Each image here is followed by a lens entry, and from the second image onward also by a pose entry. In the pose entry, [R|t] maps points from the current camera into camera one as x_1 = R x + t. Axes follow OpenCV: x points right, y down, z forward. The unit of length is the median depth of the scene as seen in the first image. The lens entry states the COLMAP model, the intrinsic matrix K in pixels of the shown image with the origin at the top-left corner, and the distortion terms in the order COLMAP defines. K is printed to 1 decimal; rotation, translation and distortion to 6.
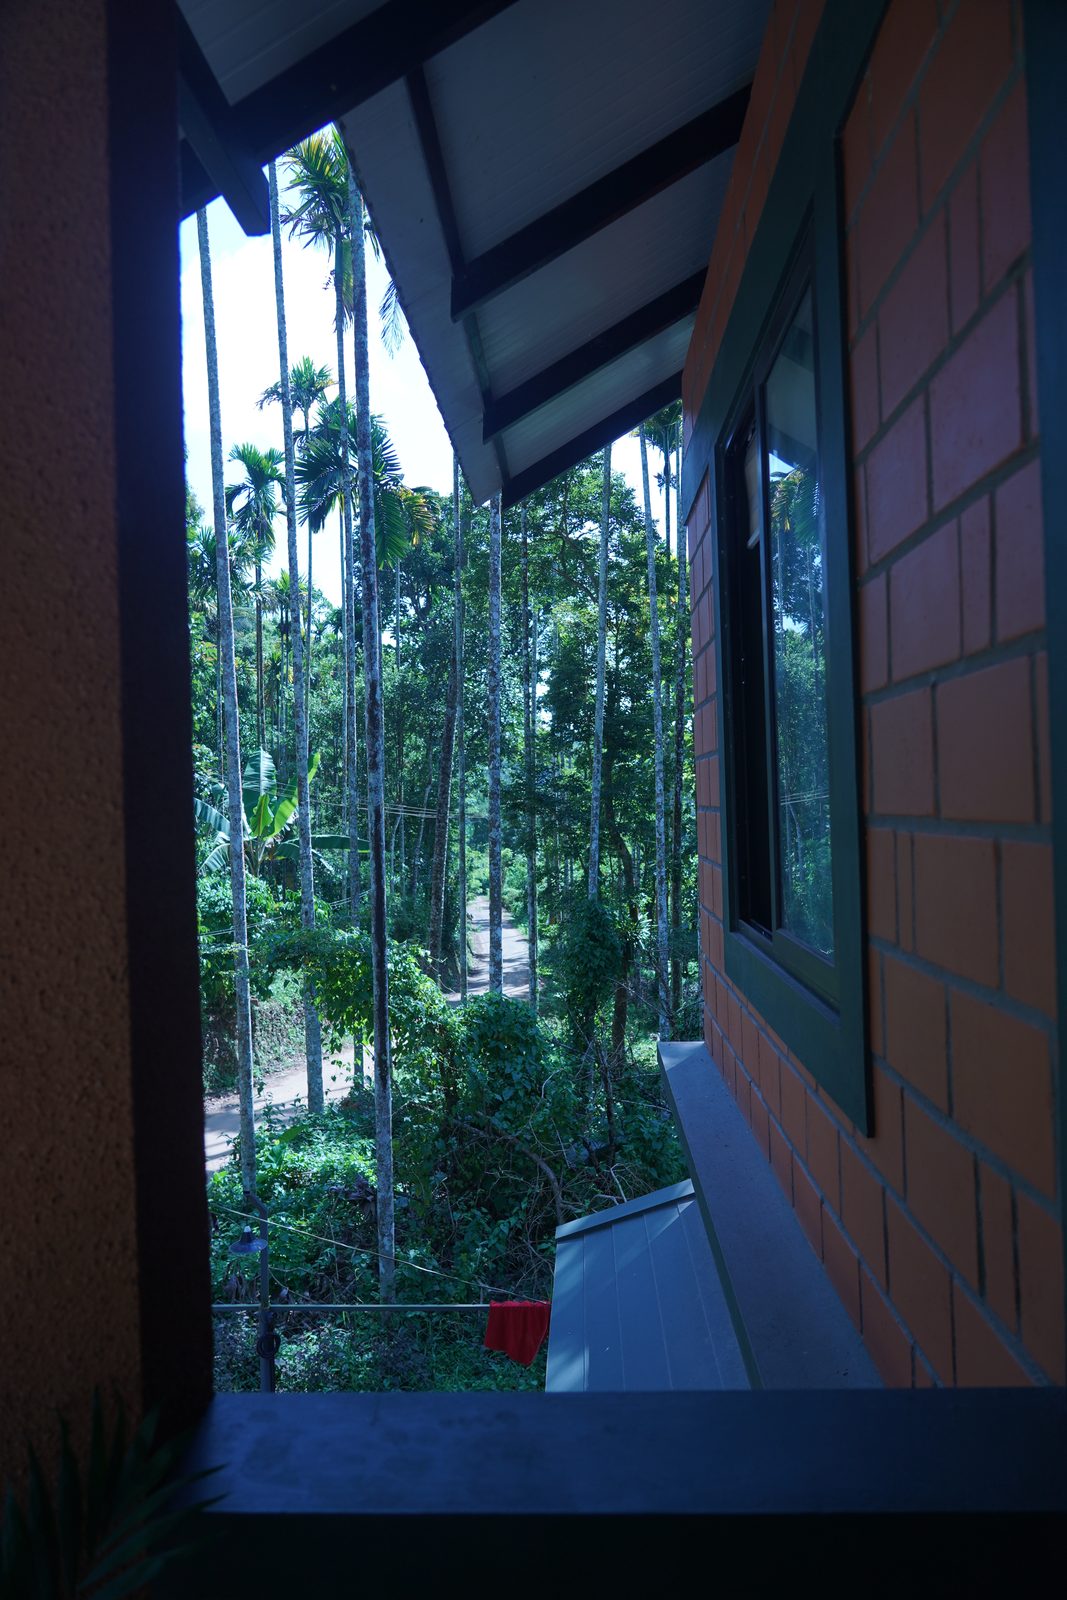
lens RADIAL K [[1085.1, 0, 533.5], [0, 1085.1, 800.0], [0, 0, 1]] dist [-0.017957, 0.002881]
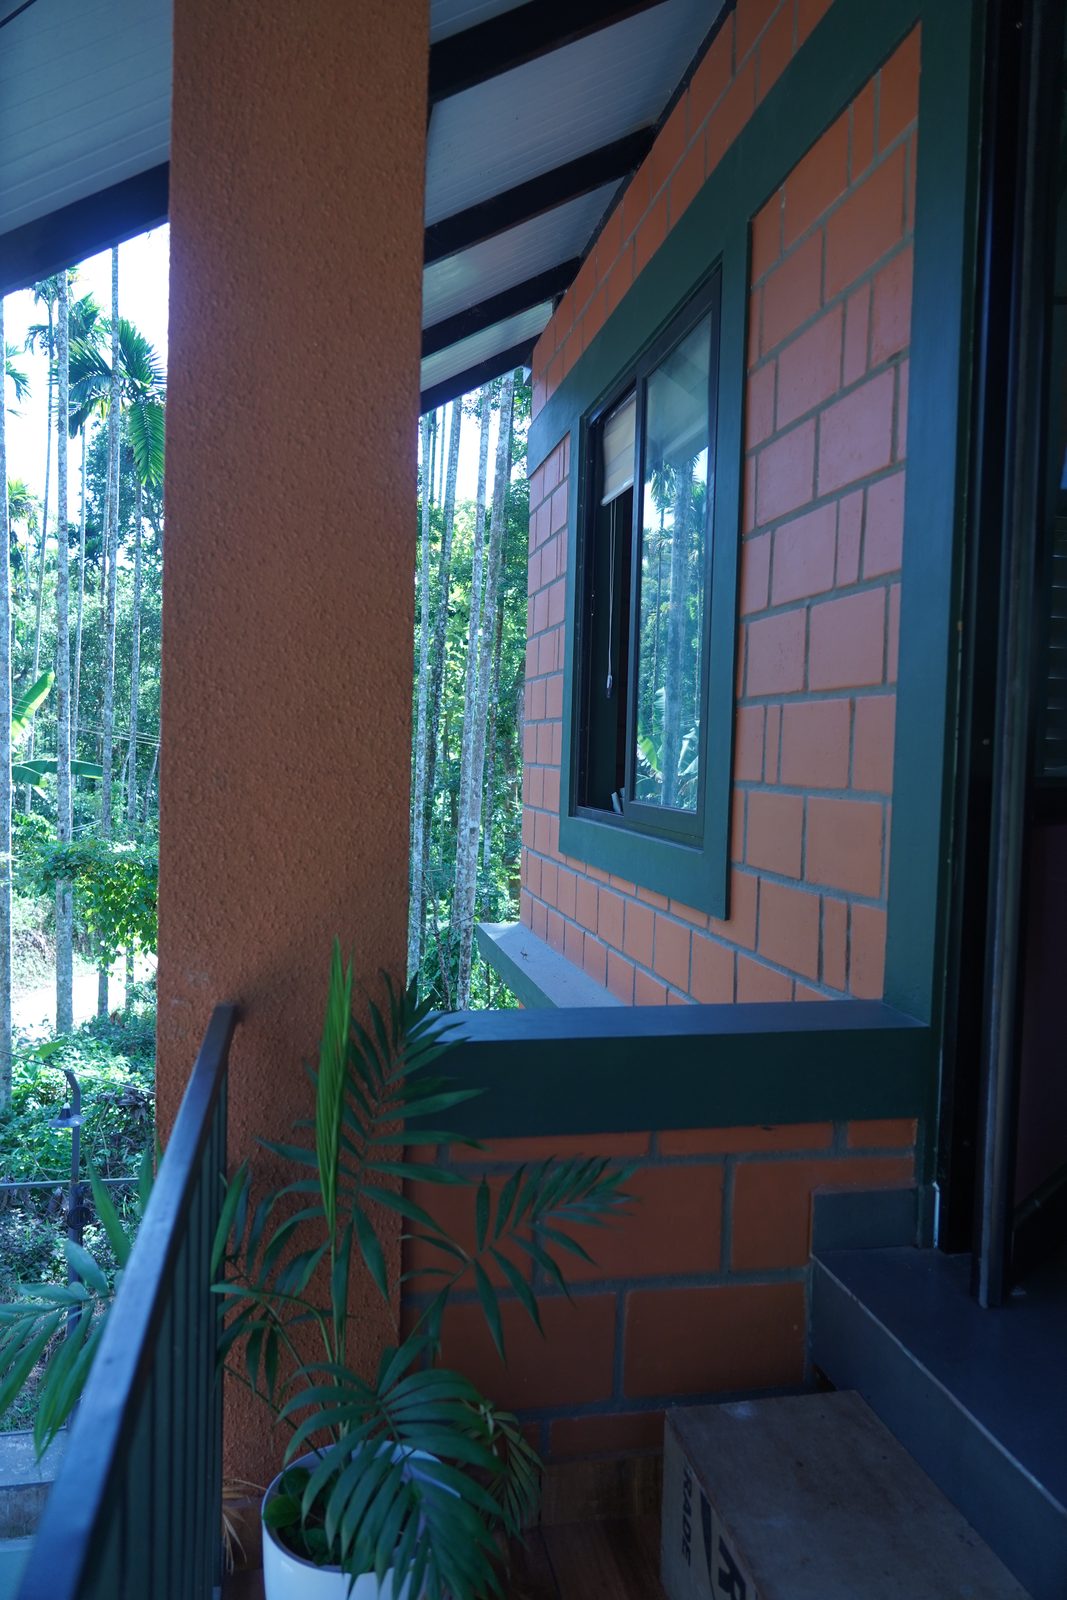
lens RADIAL K [[1085.1, 0, 533.5], [0, 1085.1, 800.0], [0, 0, 1]] dist [-0.017957, 0.002881]
pose [[0.967065, 0.045298, 0.250466, -0.374935], [-0.056645, 0.997660, 0.038280, 0.128156], [-0.248146, -0.051207, 0.967368, -0.410024]]
